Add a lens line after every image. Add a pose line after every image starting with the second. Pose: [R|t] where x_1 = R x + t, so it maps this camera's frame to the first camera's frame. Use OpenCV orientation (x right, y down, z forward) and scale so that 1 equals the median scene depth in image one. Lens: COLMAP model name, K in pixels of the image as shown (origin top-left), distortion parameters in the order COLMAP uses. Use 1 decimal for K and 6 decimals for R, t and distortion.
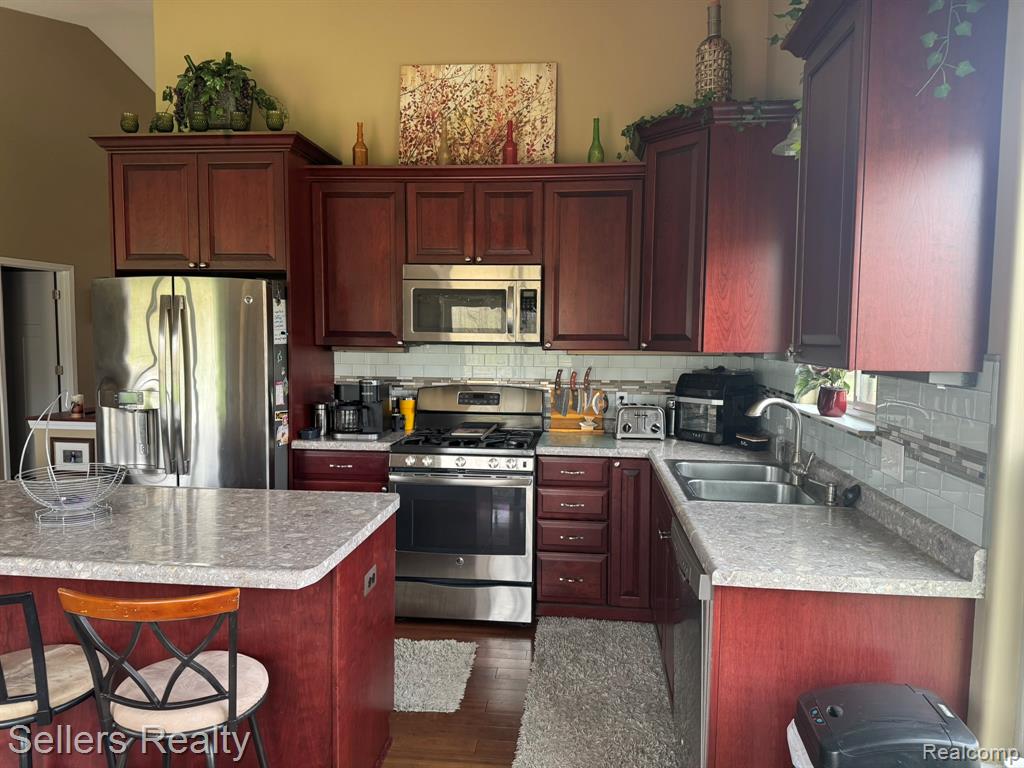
lens RADIAL K [[721.8, 0, 512.0], [0, 721.8, 384.0], [0, 0, 1]] dist [-0.003998, -0.005976]
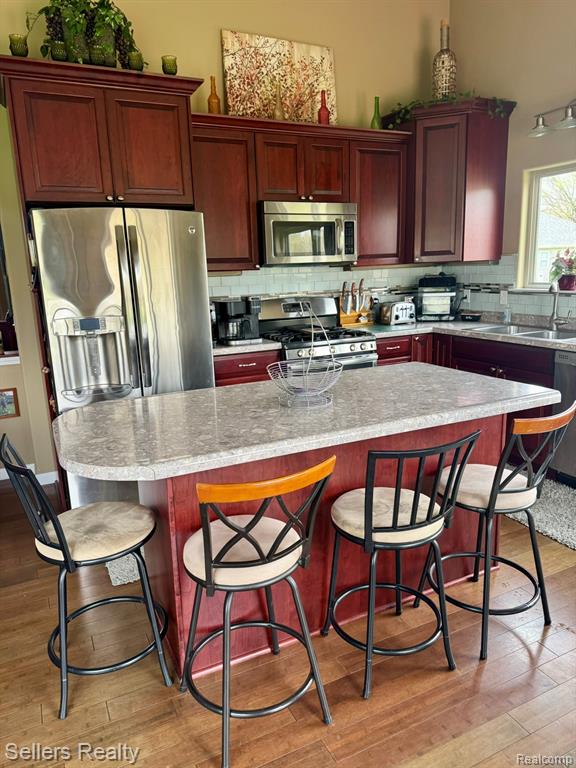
lens RADIAL K [[574.0, 0, 288.0], [0, 574.0, 394.7], [0, 0, 1]] dist [-0.035448, 0.004293]
pose [[0.837541, -0.157642, 0.523138, -0.675064], [0.084606, 0.983343, 0.160867, 0.008566], [-0.539784, -0.090472, 0.836928, 0.113746]]
